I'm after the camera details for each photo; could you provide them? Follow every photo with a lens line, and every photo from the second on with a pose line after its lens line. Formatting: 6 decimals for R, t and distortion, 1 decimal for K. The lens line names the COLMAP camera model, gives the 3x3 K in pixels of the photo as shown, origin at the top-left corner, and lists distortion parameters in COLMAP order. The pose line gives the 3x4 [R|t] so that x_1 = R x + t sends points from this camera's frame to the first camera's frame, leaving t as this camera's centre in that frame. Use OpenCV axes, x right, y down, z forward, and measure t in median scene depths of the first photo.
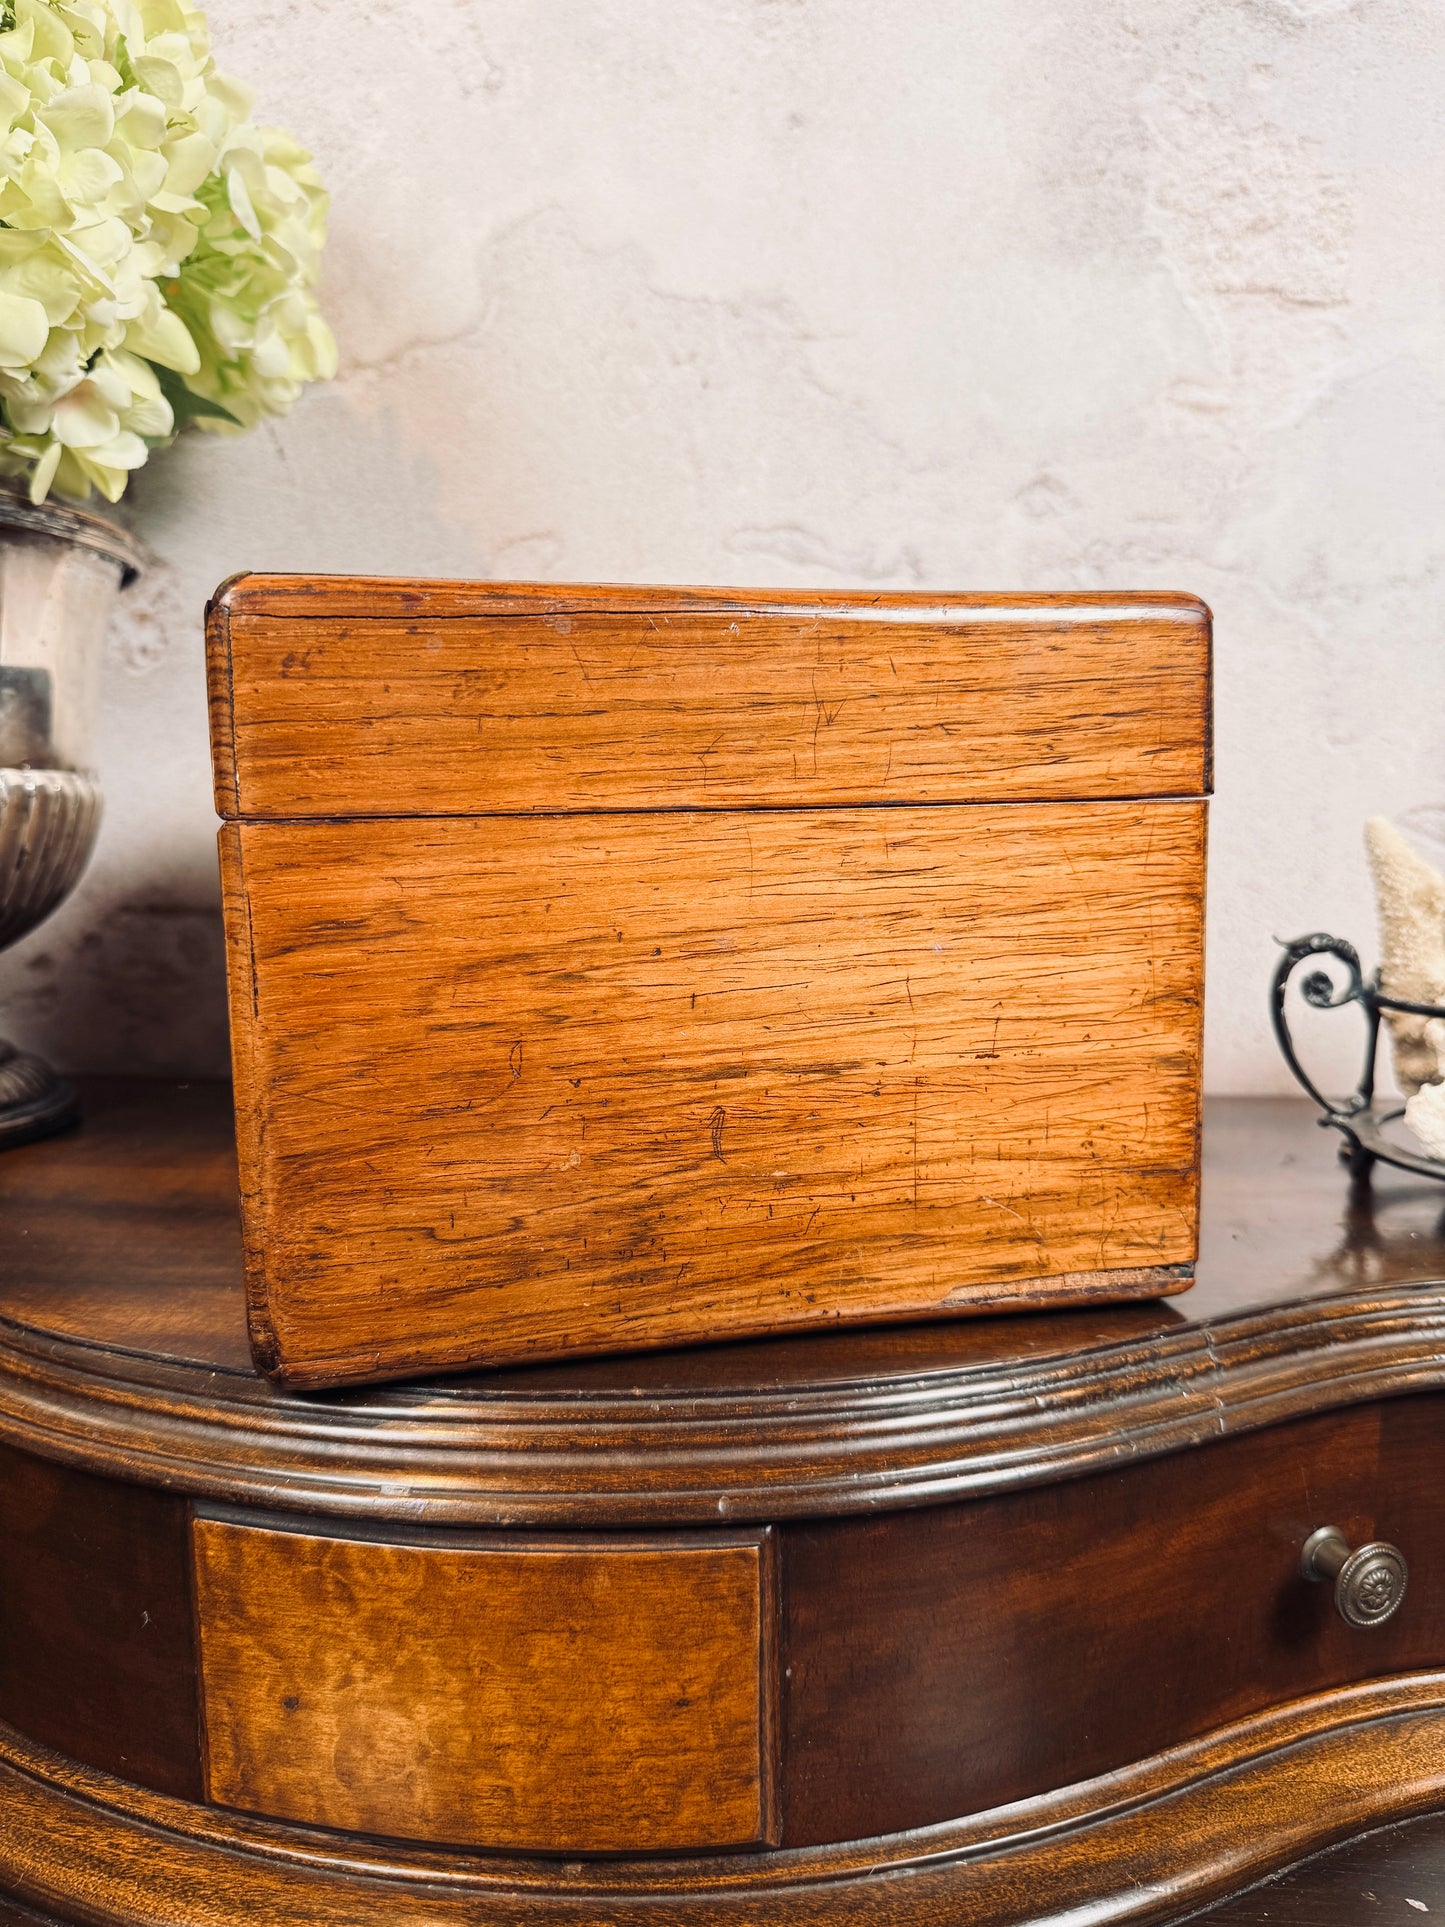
lens RADIAL K [[1391.4, 0, 705.5], [0, 1391.4, 965.1], [0, 0, 1]] dist [-0.032309, 0.009226]
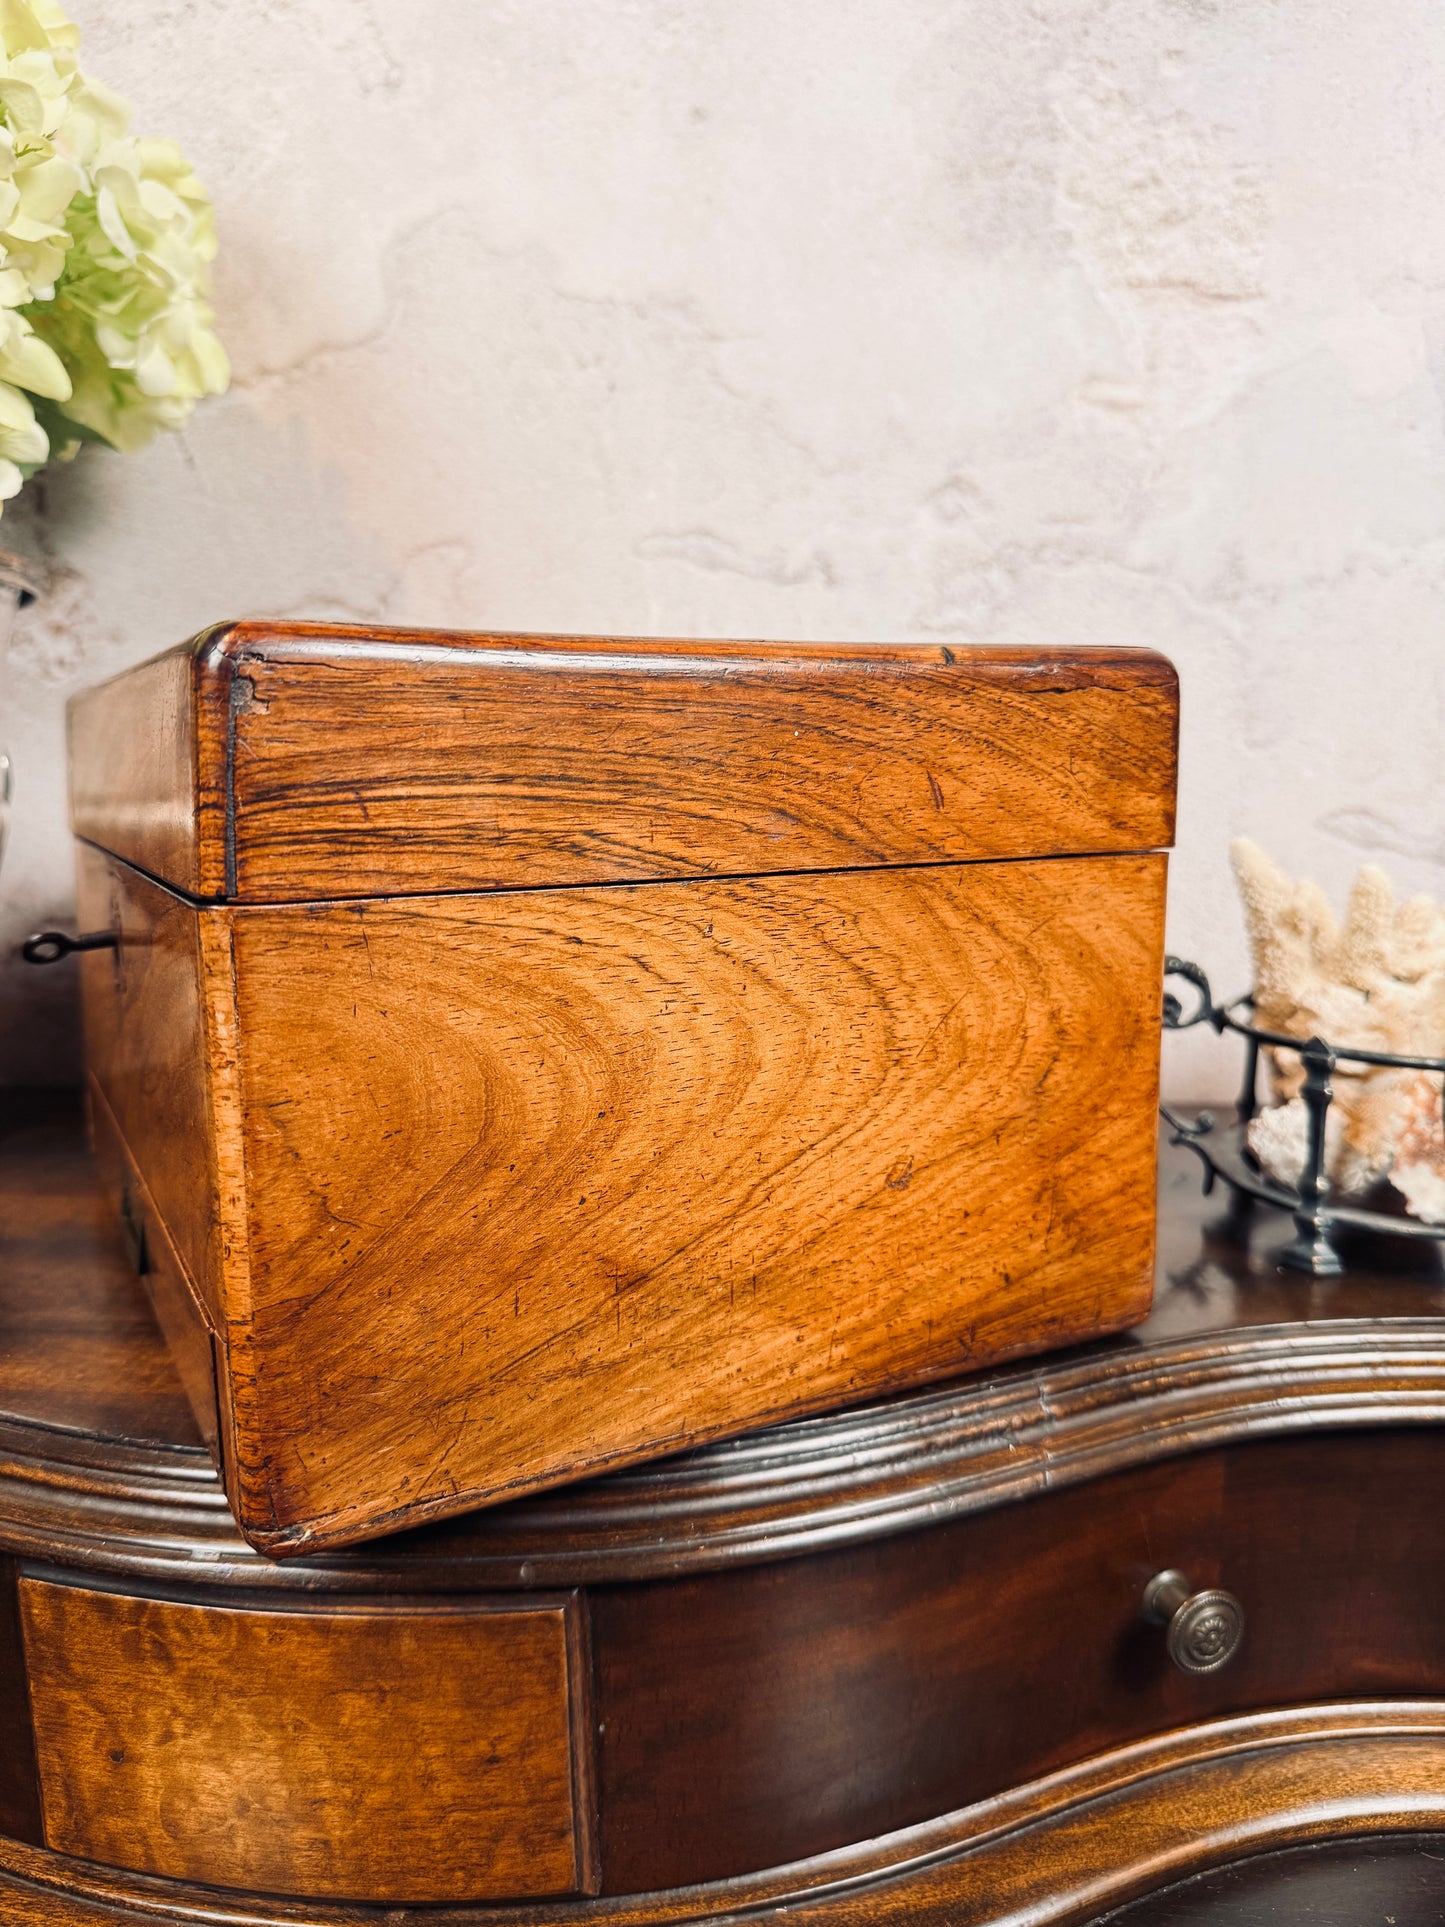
lens RADIAL K [[1398.1, 0, 709.3], [0, 1398.1, 962.3], [0, 0, 1]] dist [-0.034416, 0.009240]
pose [[0.999886, -0.009169, -0.011957, 0.135044], [0.009496, 0.999576, 0.027527, -0.065586], [0.011700, -0.027637, 0.999550, 0.002370]]
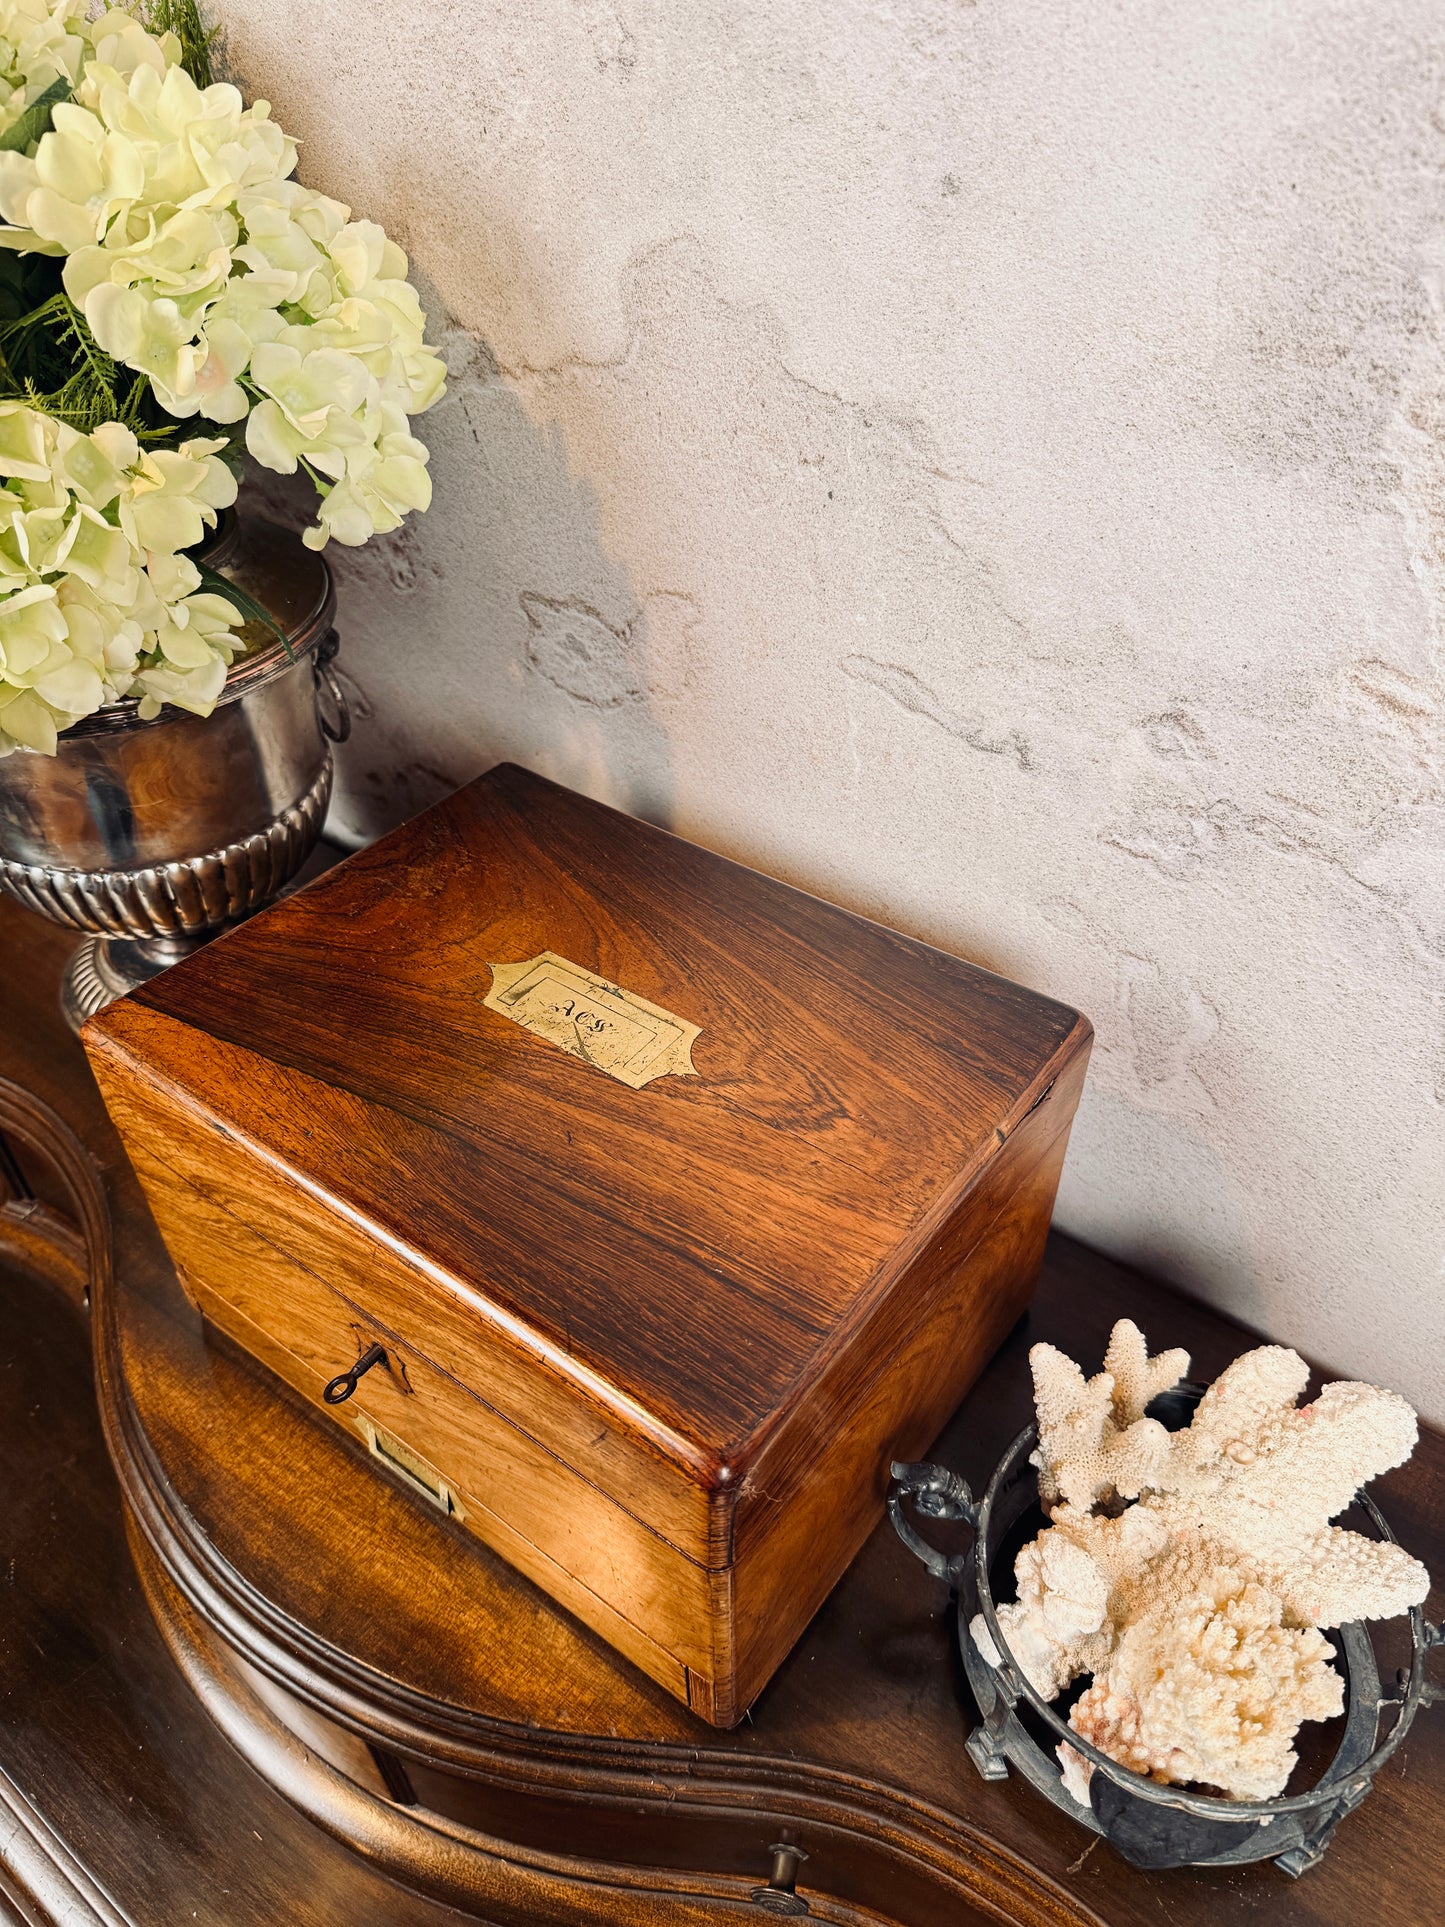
lens RADIAL K [[1370.2, 0, 722.5], [0, 1370.2, 963.5], [0, 0, 1]] dist [-0.027156, -0.002179]
pose [[0.858310, 0.332553, -0.390784, 0.645857], [-0.051400, 0.813456, 0.579350, -1.172252], [0.510550, -0.477176, 0.715291, 0.389603]]
